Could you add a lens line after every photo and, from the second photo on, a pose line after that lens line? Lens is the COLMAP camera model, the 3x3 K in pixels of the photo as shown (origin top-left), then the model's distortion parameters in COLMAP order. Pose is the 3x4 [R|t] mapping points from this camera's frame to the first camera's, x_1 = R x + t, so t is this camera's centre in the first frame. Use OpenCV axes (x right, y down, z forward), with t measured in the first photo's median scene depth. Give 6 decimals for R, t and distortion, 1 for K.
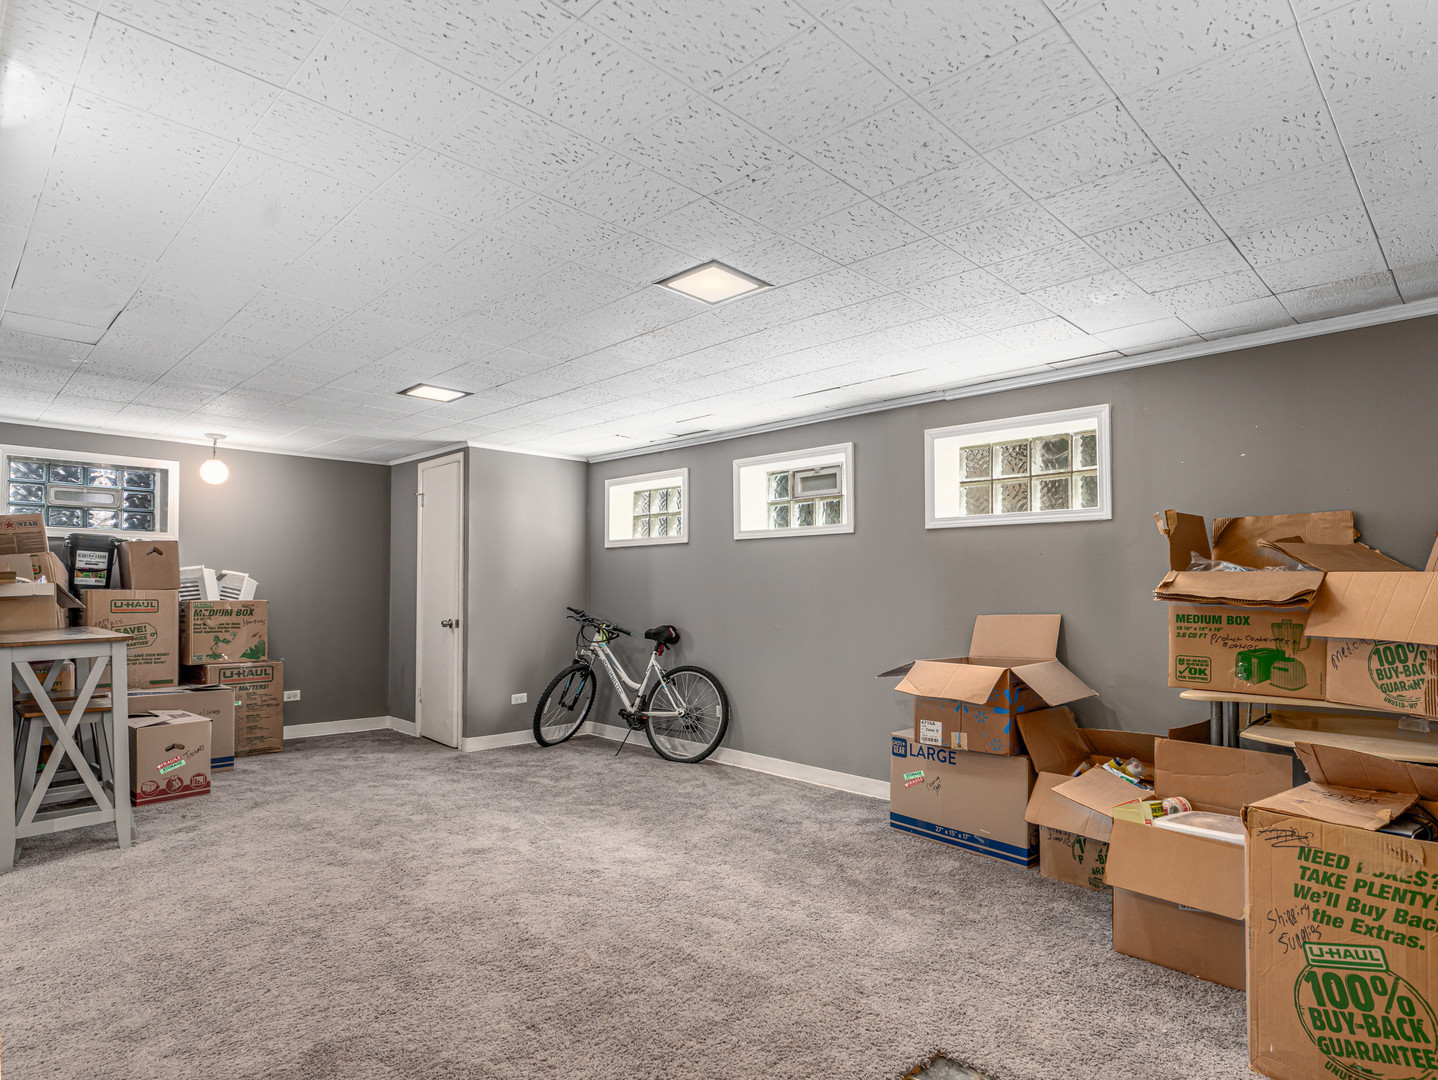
lens RADIAL K [[785.2, 0, 721.9], [0, 785.2, 553.9], [0, 0, 1]] dist [-0.008078, 0.000852]
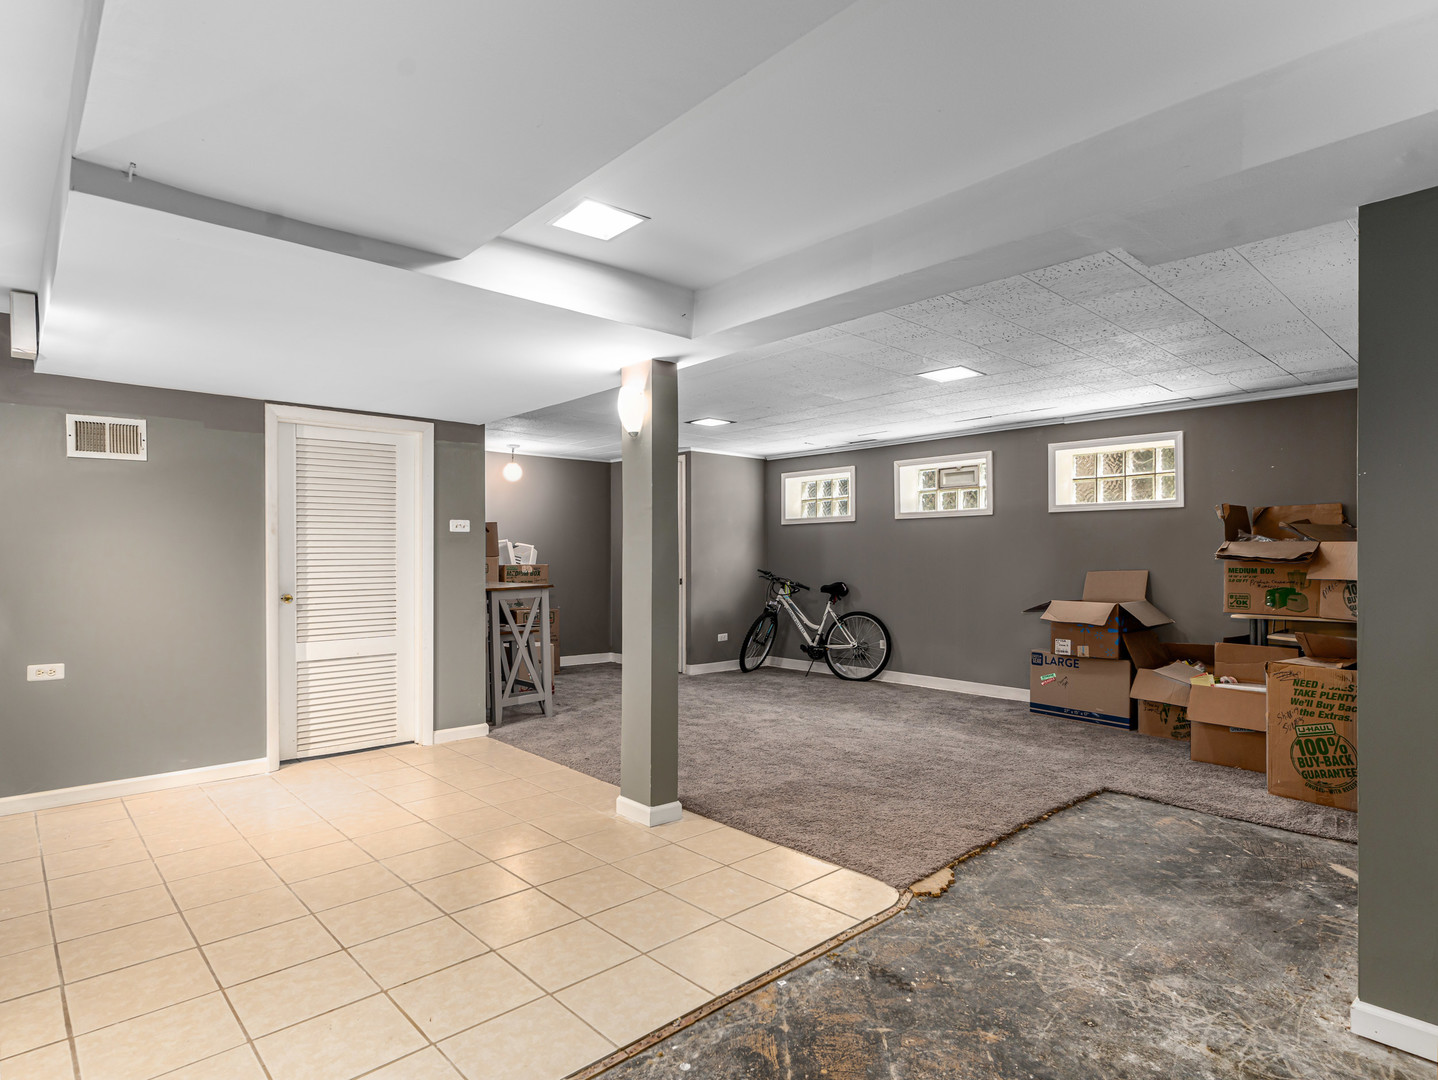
lens RADIAL K [[785.2, 0, 716.2], [0, 785.2, 539.8], [0, 0, 1]] dist [-0.008078, 0.000852]
pose [[0.998919, -0.004106, -0.046298, -0.350227], [0.005039, 0.999786, 0.020052, -0.016379], [0.046206, -0.020263, 0.998726, -0.577021]]
